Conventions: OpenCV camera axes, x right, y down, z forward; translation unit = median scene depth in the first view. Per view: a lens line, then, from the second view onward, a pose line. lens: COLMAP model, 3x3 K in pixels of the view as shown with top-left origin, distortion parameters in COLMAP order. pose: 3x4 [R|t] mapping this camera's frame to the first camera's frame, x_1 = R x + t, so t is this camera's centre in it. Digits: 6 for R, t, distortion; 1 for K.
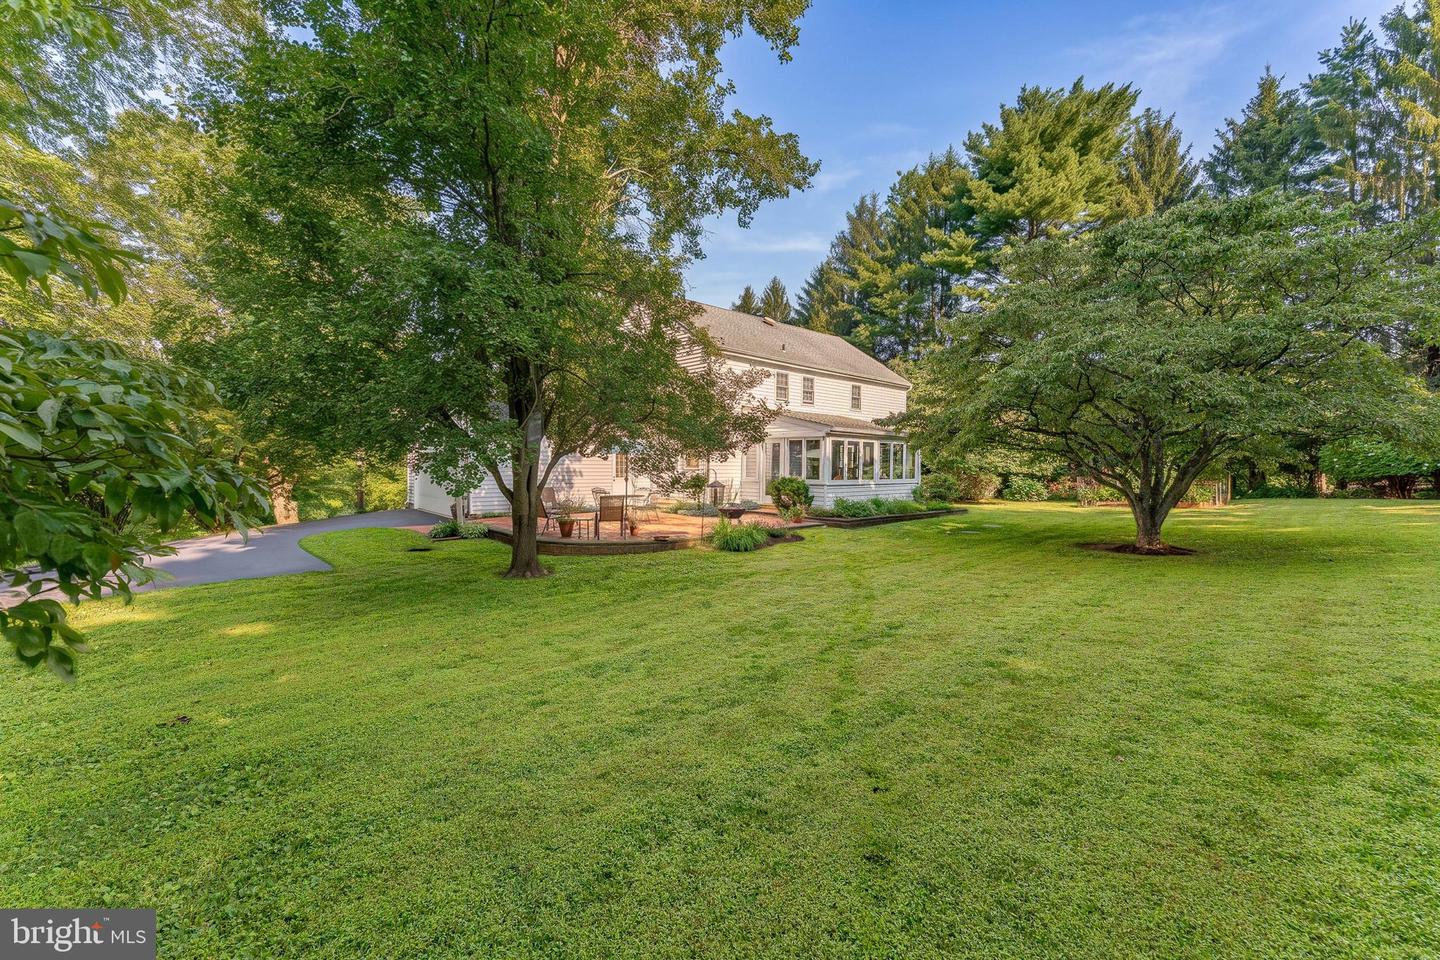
lens RADIAL K [[606.0, 0, 720.0], [0, 606.0, 480.0], [0, 0, 1]] dist [-0.000653, 0.000137]
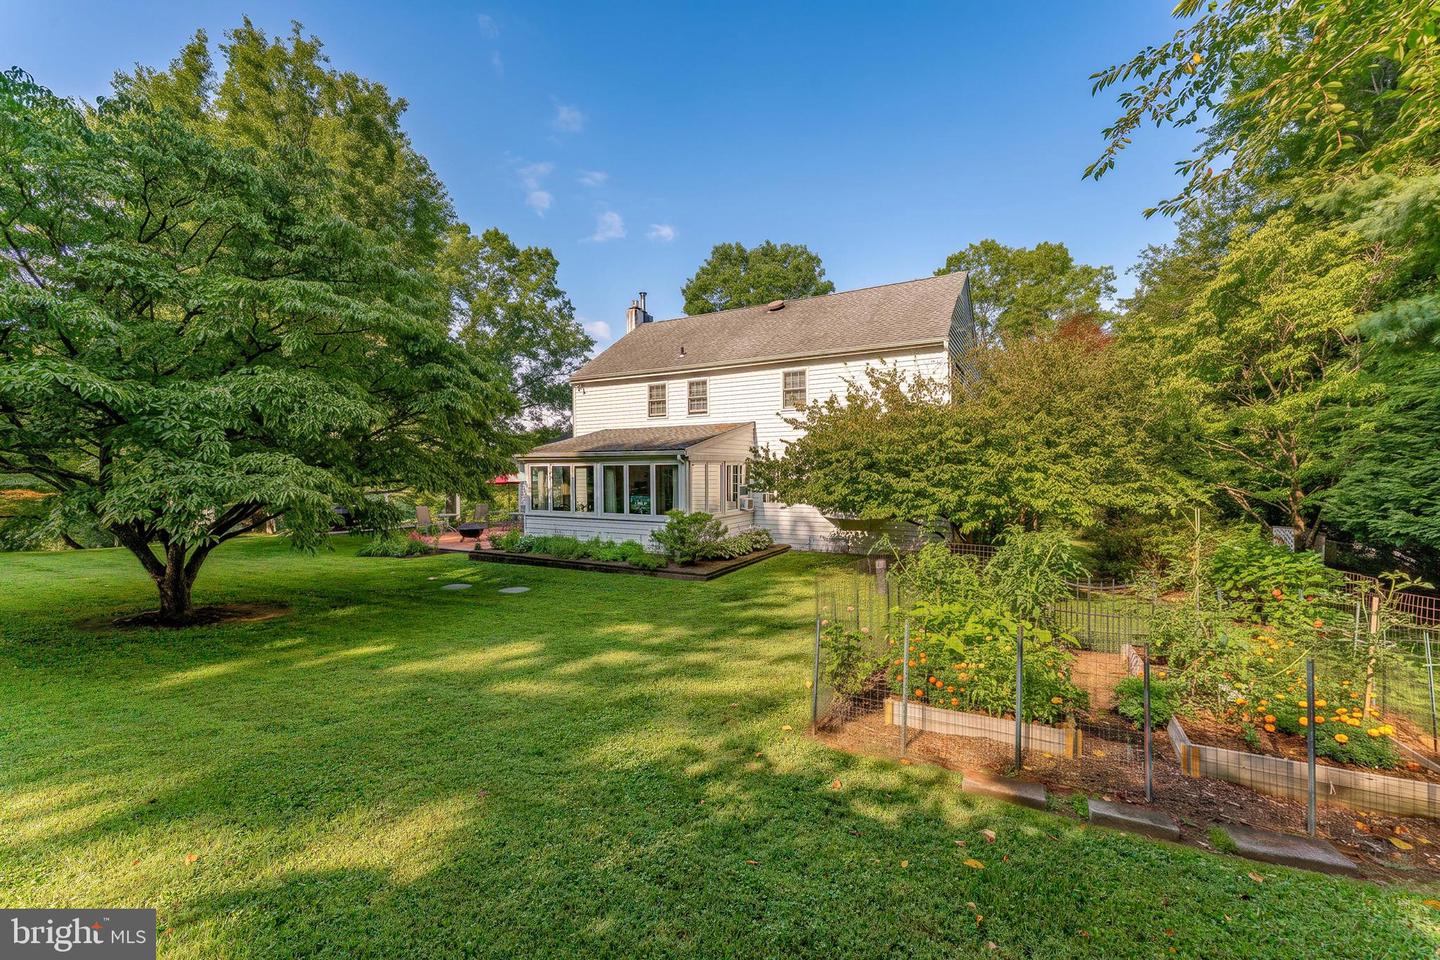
lens RADIAL K [[606.0, 0, 720.0], [0, 606.0, 480.0], [0, 0, 1]] dist [-0.000653, 0.000137]
pose [[0.264242, 0.002190, -0.964454, 1.030312], [-0.017832, 0.999838, -0.002616, -0.042836], [0.964292, 0.017890, 0.264238, 0.923458]]
